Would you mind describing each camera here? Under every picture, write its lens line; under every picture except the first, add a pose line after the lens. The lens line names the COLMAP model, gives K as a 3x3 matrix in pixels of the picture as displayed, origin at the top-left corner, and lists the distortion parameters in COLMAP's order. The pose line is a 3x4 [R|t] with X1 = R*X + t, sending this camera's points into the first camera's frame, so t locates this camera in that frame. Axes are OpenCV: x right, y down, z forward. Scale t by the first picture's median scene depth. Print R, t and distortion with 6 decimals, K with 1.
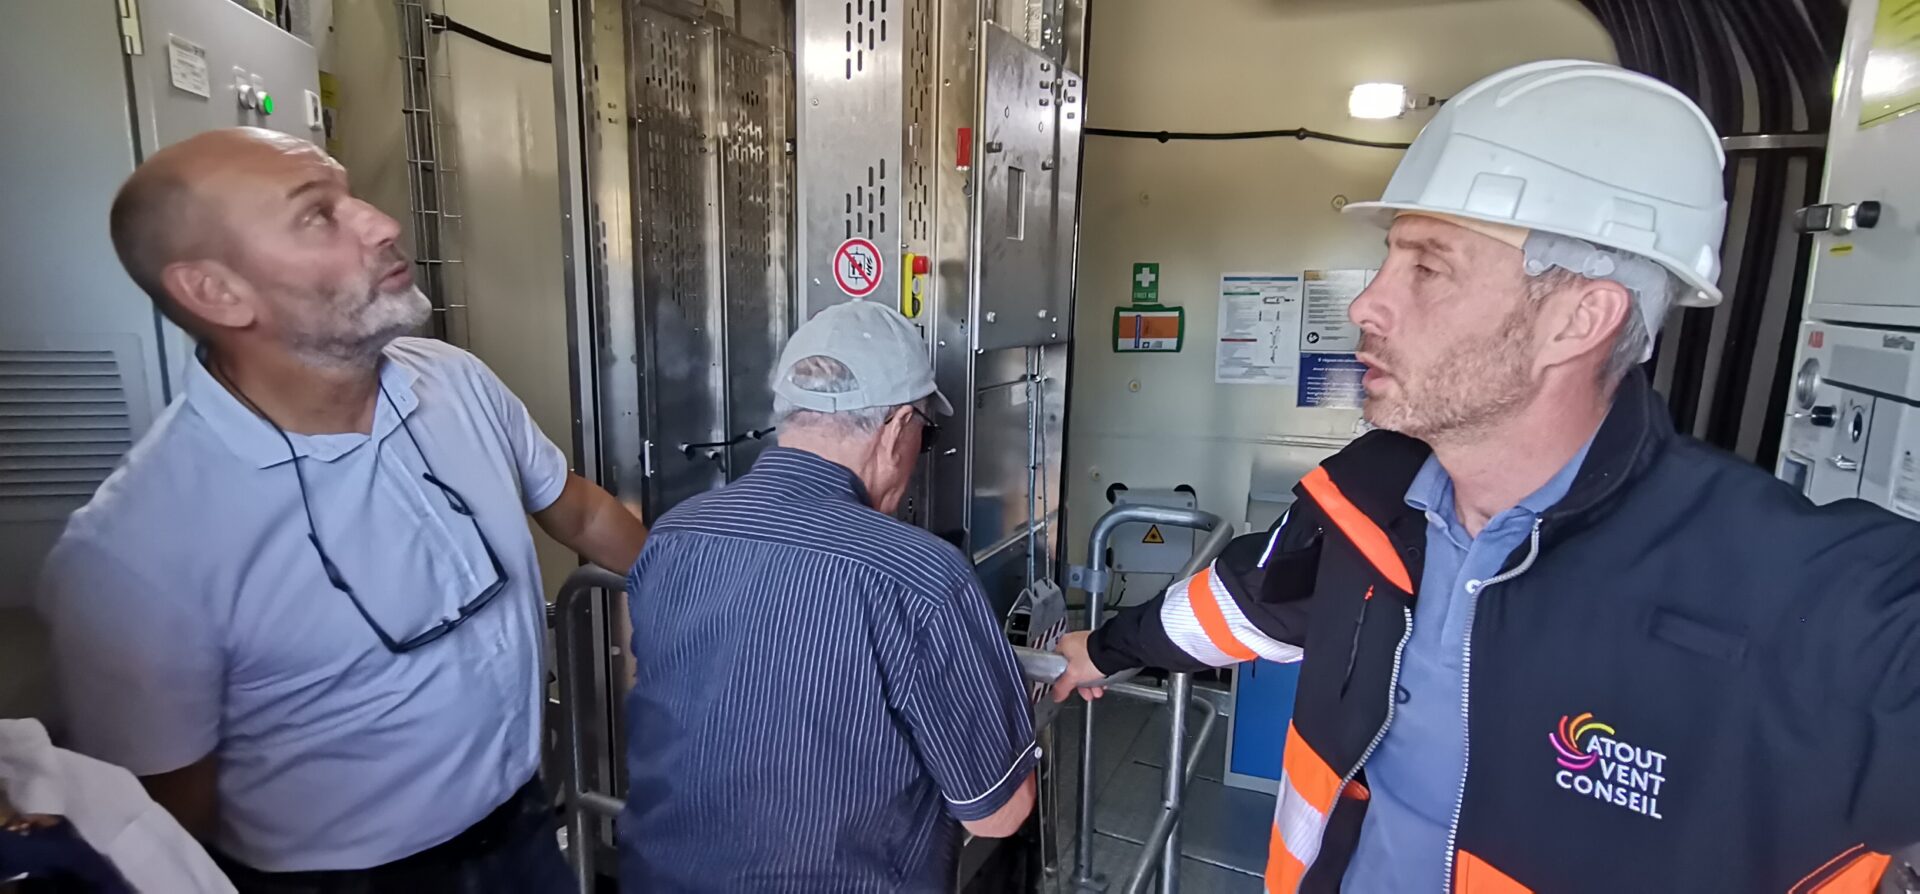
lens RADIAL K [[938.7, 0, 966.7], [0, 938.7, 462.0], [0, 0, 1]] dist [0.040748, -0.029528]
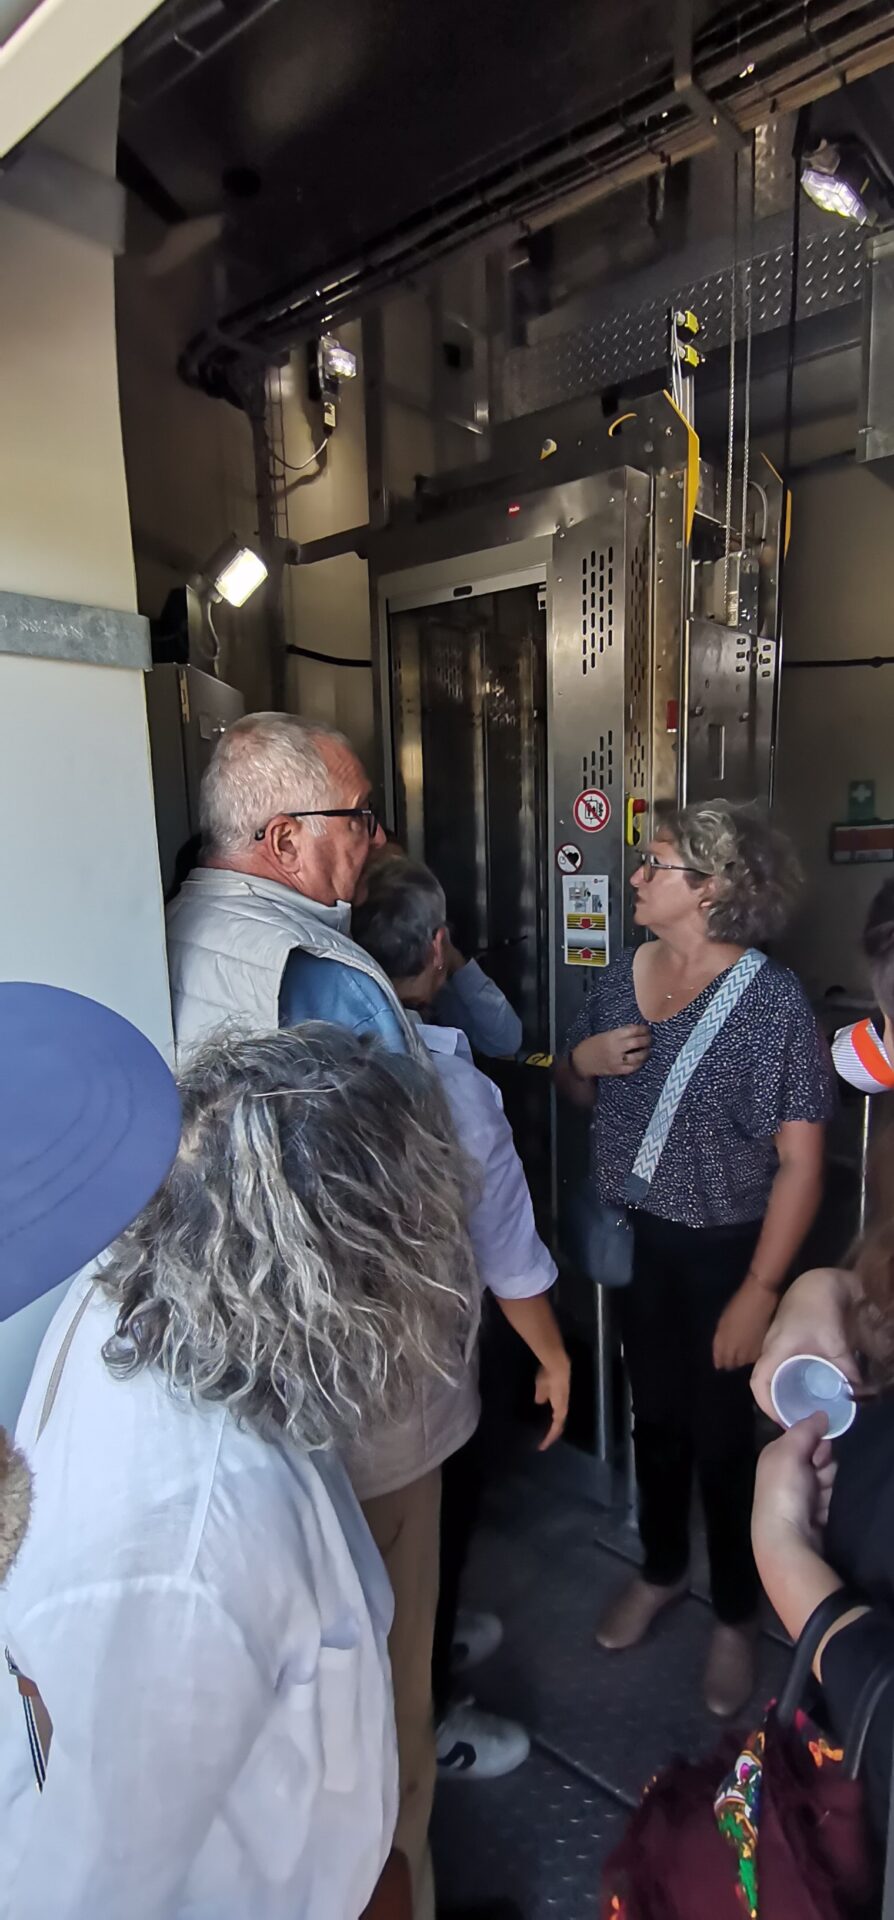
lens RADIAL K [[938.7, 0, 450.5], [0, 938.7, 971.3], [0, 0, 1]] dist [0.040748, -0.029528]
pose [[0.965460, -0.011144, -0.260312, 0.031664], [0.007381, 0.999854, -0.015428, 0.037030], [0.260446, 0.012973, 0.965401, -0.303702]]
